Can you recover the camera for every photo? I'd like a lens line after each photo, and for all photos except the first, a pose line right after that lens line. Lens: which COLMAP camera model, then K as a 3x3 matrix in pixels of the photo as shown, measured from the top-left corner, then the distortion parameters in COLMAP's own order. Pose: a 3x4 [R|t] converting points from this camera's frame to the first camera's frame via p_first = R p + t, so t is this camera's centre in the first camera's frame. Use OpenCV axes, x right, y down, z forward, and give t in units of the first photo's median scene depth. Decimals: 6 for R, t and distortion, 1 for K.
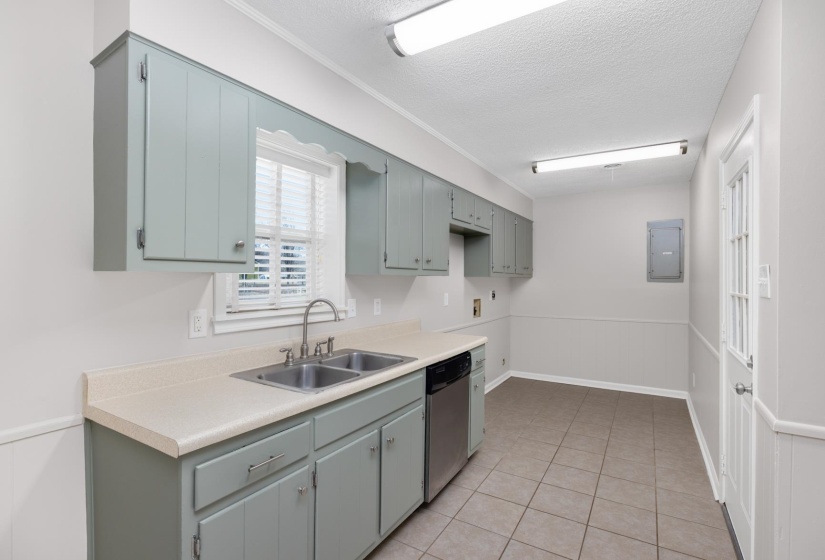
lens RADIAL K [[396.0, 0, 411.2], [0, 396.0, 279.2], [0, 0, 1]] dist [-0.002297, -0.000151]
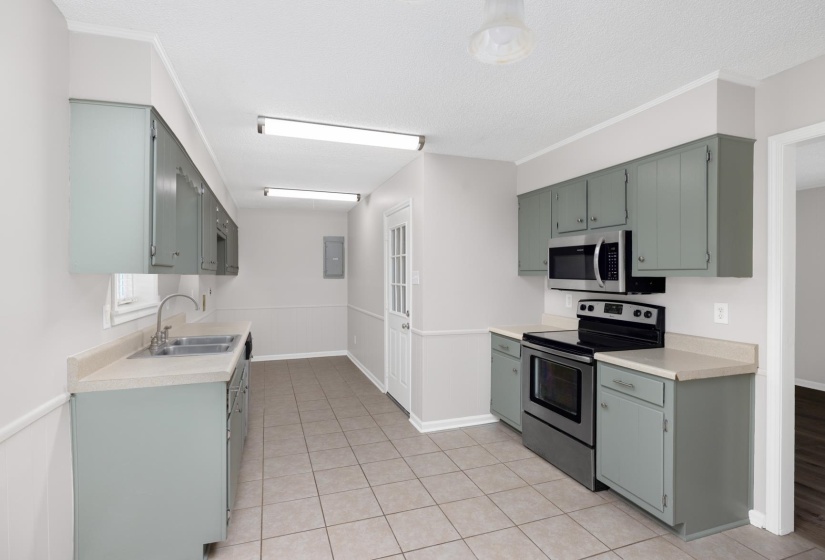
lens RADIAL K [[396.0, 0, 411.2], [0, 396.0, 279.2], [0, 0, 1]] dist [-0.002297, -0.000151]
pose [[0.637858, -0.010552, 0.770082, -0.628907], [0.004979, 0.999942, 0.009578, -0.004687], [-0.770138, -0.002275, 0.637874, -0.328380]]
